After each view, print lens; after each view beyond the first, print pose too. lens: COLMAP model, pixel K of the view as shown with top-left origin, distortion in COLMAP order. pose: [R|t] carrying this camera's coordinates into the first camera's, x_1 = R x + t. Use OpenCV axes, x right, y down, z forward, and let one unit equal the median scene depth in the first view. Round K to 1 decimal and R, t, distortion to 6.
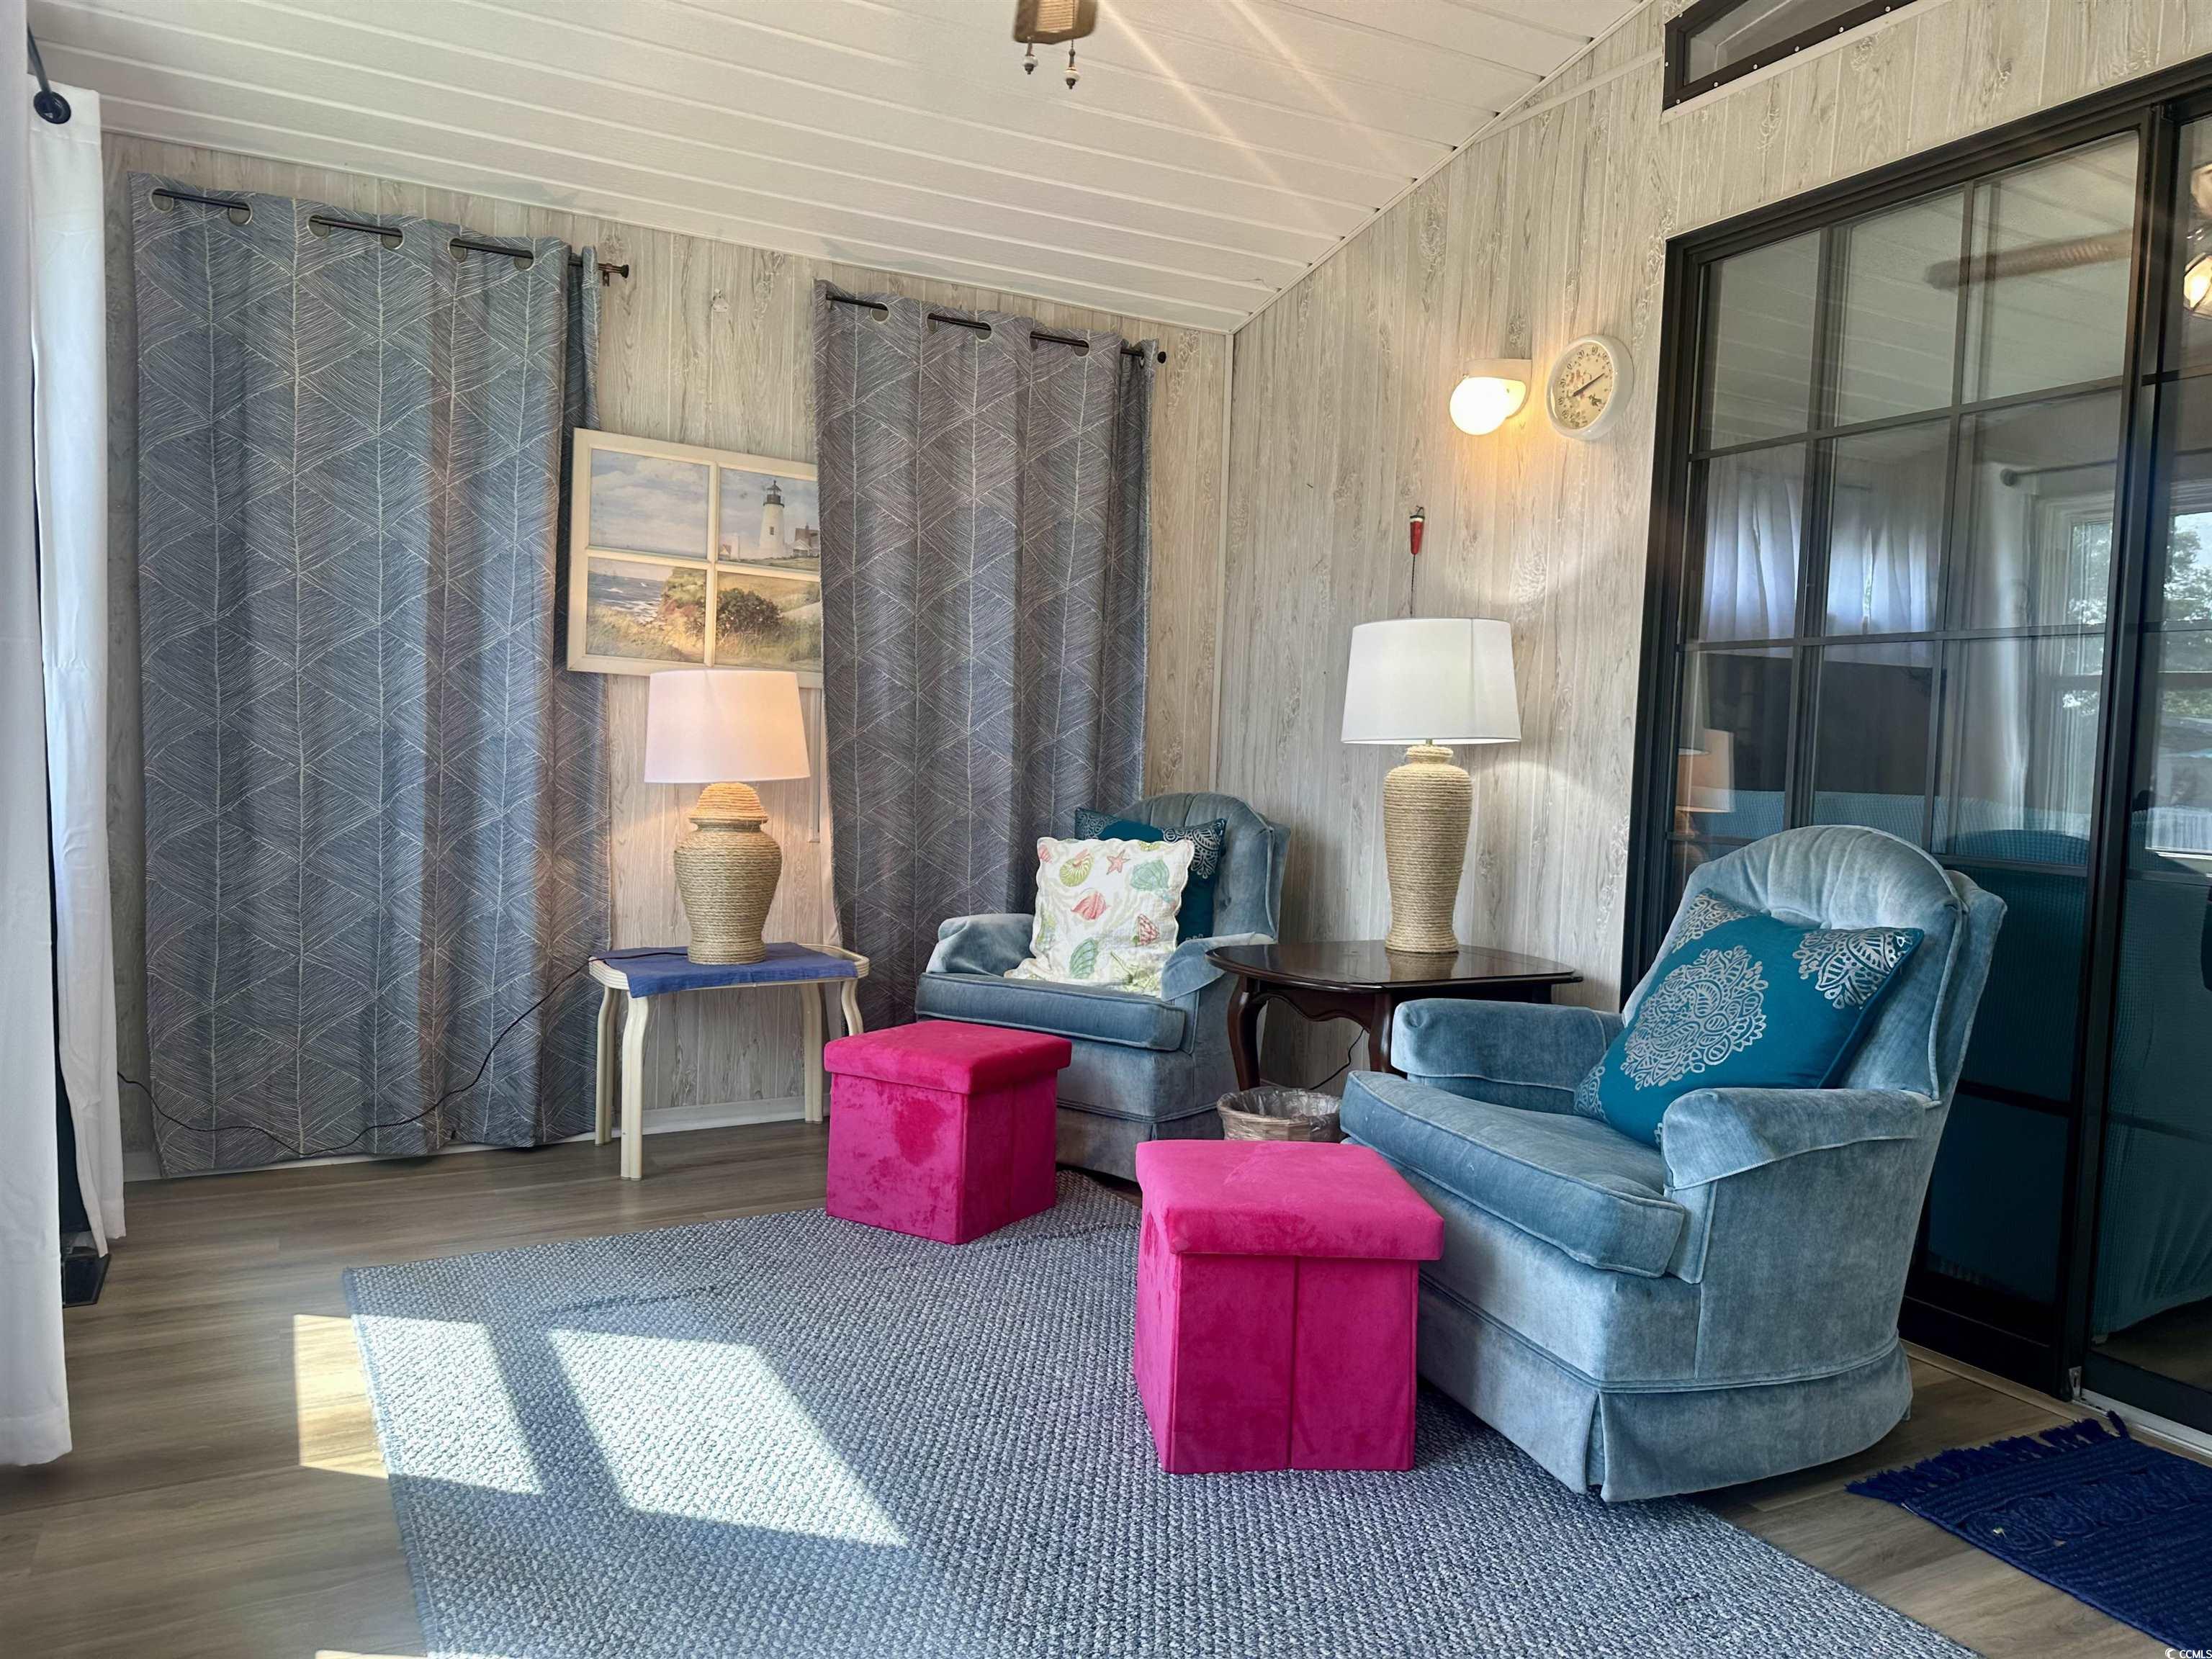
lens RADIAL K [[1572.1, 0, 1121.3], [0, 1572.1, 846.2], [0, 0, 1]] dist [0.072630, -0.089452]
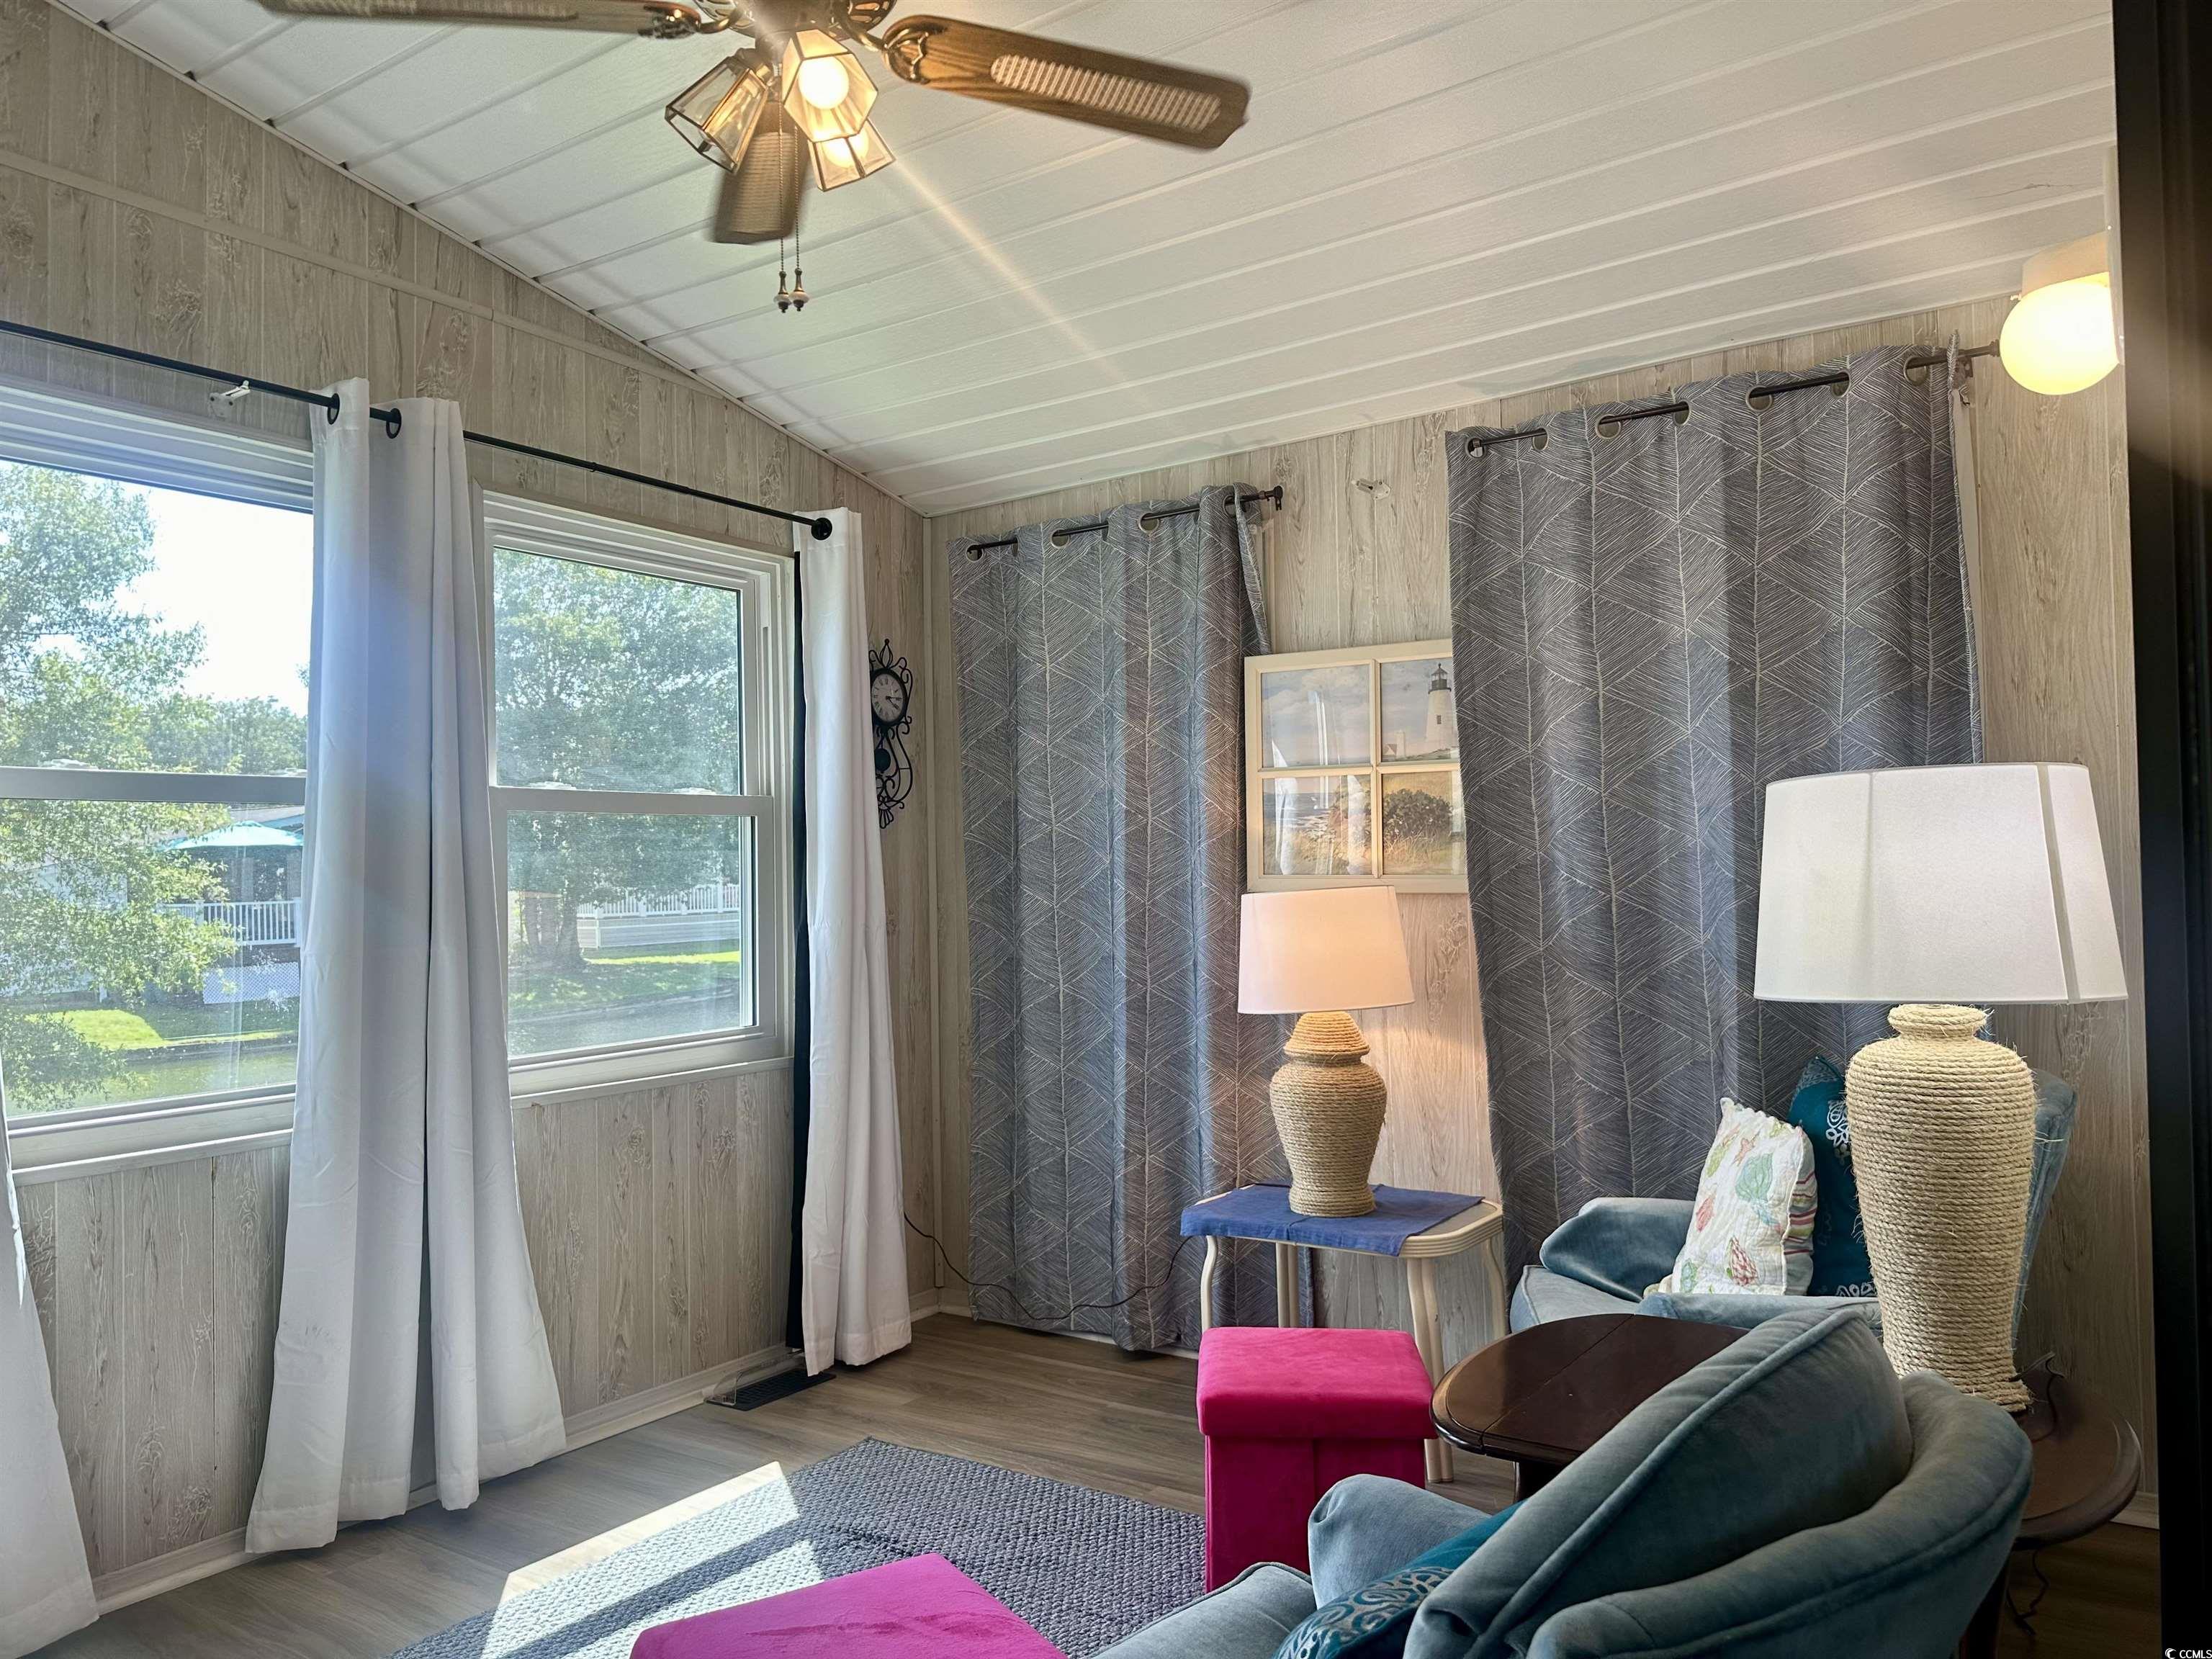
lens RADIAL K [[1572.1, 0, 1094.5], [0, 1572.1, 819.1], [0, 0, 1]] dist [0.072630, -0.089452]
pose [[0.426857, -0.070454, -0.901570, 0.500963], [-0.014345, 0.996308, -0.084649, -0.068515], [0.904205, 0.049066, 0.424271, 0.467179]]
